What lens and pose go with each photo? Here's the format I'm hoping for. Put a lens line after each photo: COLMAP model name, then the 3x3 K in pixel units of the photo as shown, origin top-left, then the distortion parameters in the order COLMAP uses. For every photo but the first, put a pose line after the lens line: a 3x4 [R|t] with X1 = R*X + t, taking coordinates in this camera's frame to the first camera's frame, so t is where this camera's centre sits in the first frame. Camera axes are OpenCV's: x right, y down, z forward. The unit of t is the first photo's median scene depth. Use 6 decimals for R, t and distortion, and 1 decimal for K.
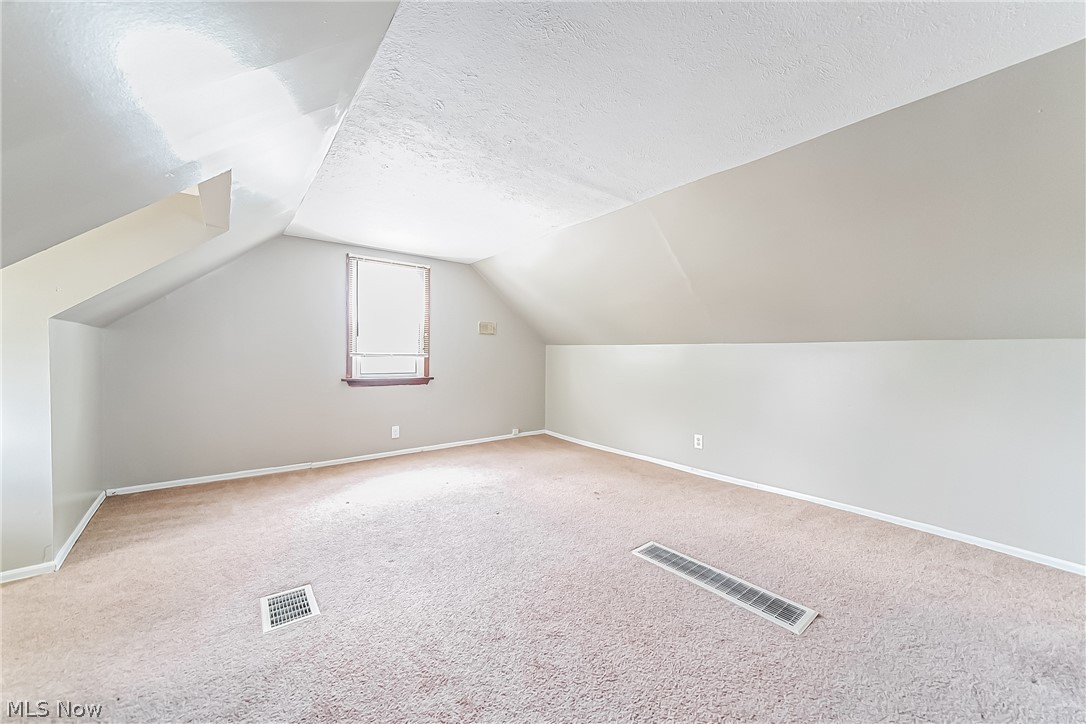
lens RADIAL K [[395.3, 0, 543.0], [0, 395.3, 362.0], [0, 0, 1]] dist [0.000696, 0.000095]
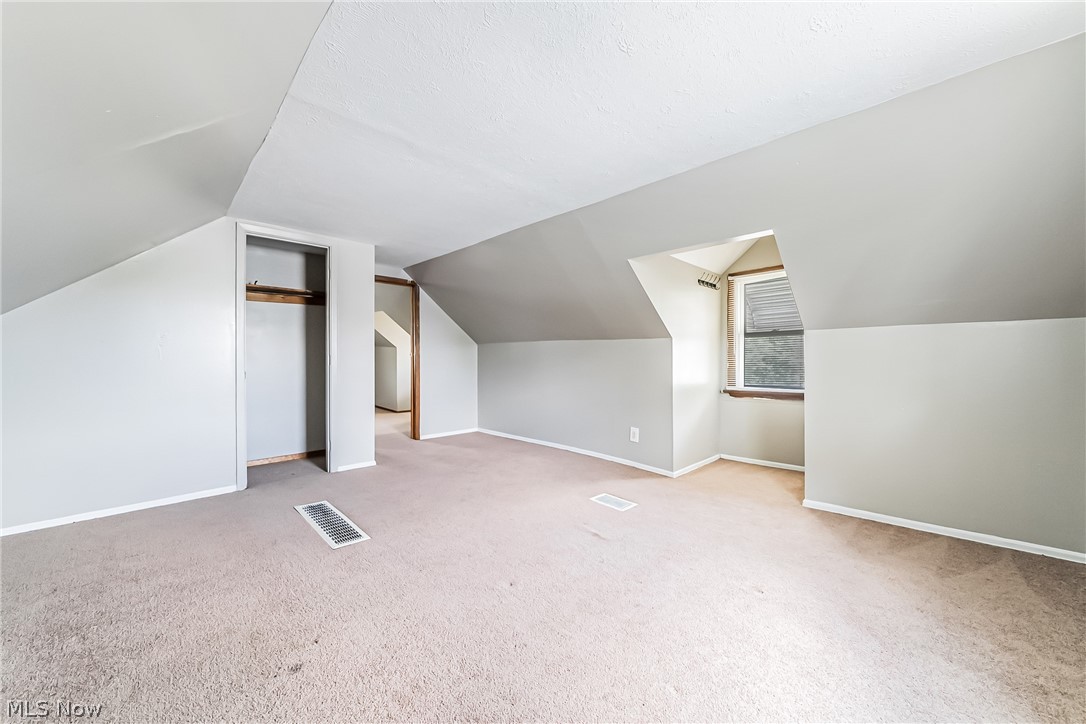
lens RADIAL K [[395.3, 0, 543.0], [0, 395.3, 362.0], [0, 0, 1]] dist [0.000696, 0.000095]
pose [[-0.995550, -0.003518, -0.094167, -0.115425], [-0.005876, 0.999676, 0.024777, -0.014611], [0.094049, 0.025220, -0.995248, 1.718015]]
